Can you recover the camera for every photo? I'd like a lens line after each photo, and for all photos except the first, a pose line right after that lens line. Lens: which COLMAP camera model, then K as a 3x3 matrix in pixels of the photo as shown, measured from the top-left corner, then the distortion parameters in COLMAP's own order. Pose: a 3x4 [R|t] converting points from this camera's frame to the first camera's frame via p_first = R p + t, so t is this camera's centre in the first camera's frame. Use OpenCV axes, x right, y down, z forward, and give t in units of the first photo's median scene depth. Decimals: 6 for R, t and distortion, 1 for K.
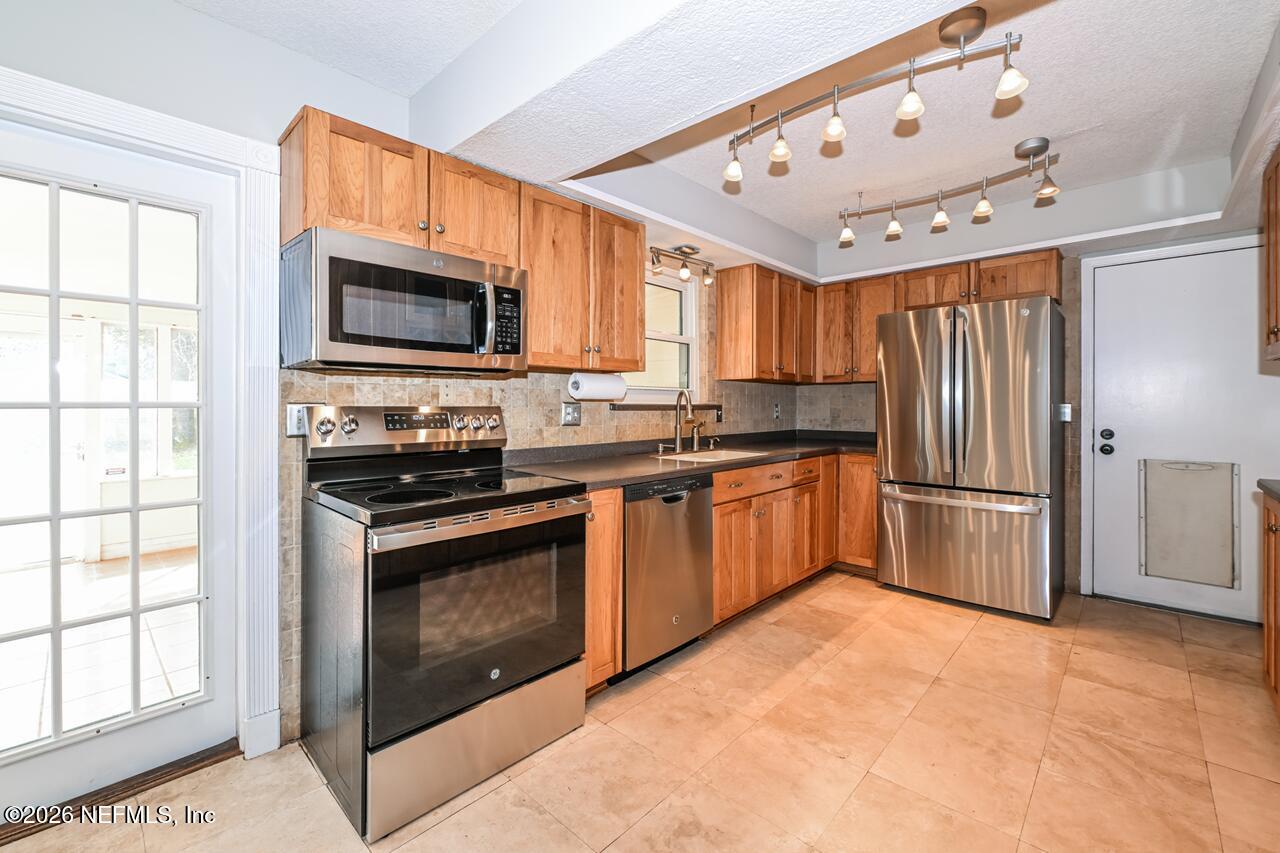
lens RADIAL K [[533.8, 0, 625.8], [0, 533.8, 407.8], [0, 0, 1]] dist [0.000812, 0.000294]
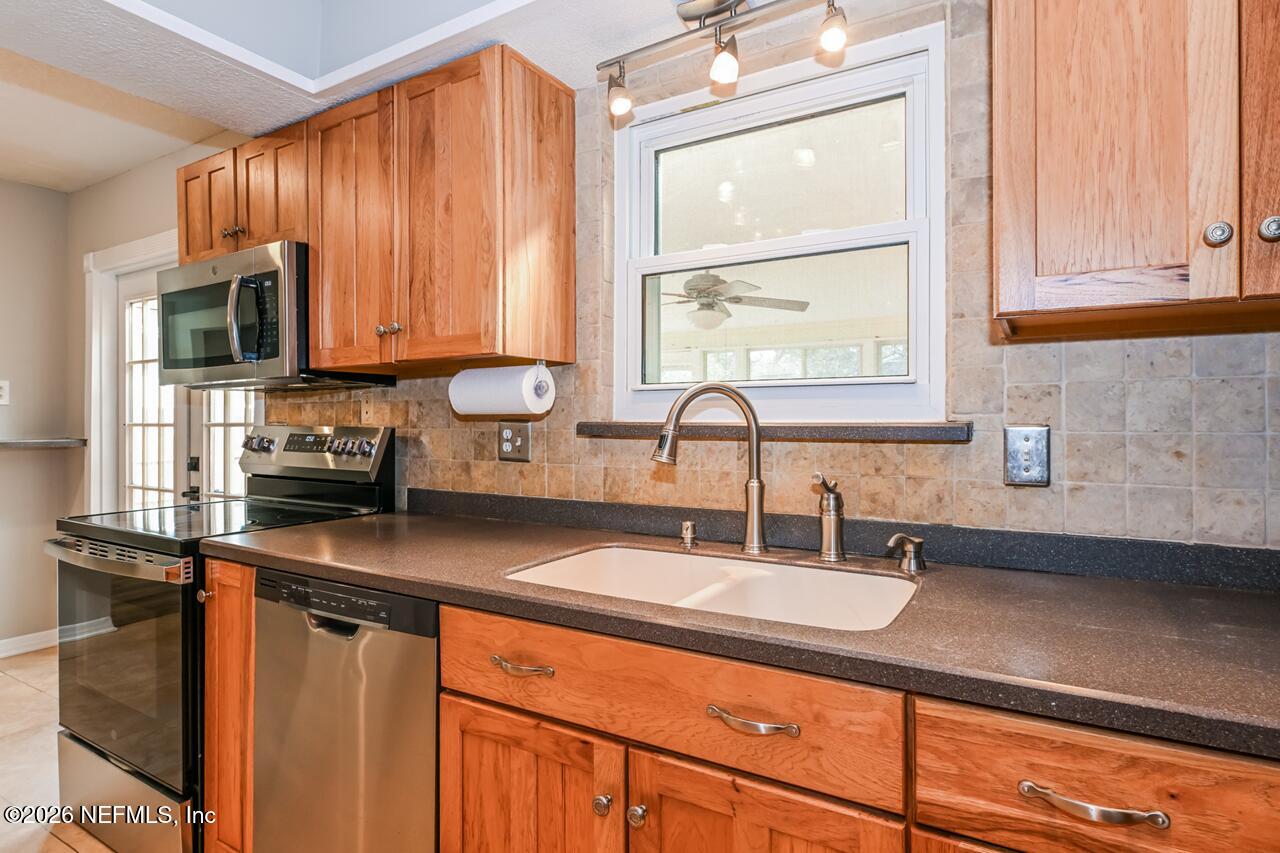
lens RADIAL K [[684.8, 0, 637.8], [0, 684.8, 425.5], [0, 0, 1]] dist [-0.000616, -0.000093]
pose [[0.212583, 0.003698, -0.977136, 1.078718], [-0.001221, 0.999993, 0.003519, -0.011820], [0.977142, 0.000445, 0.212586, 1.657122]]
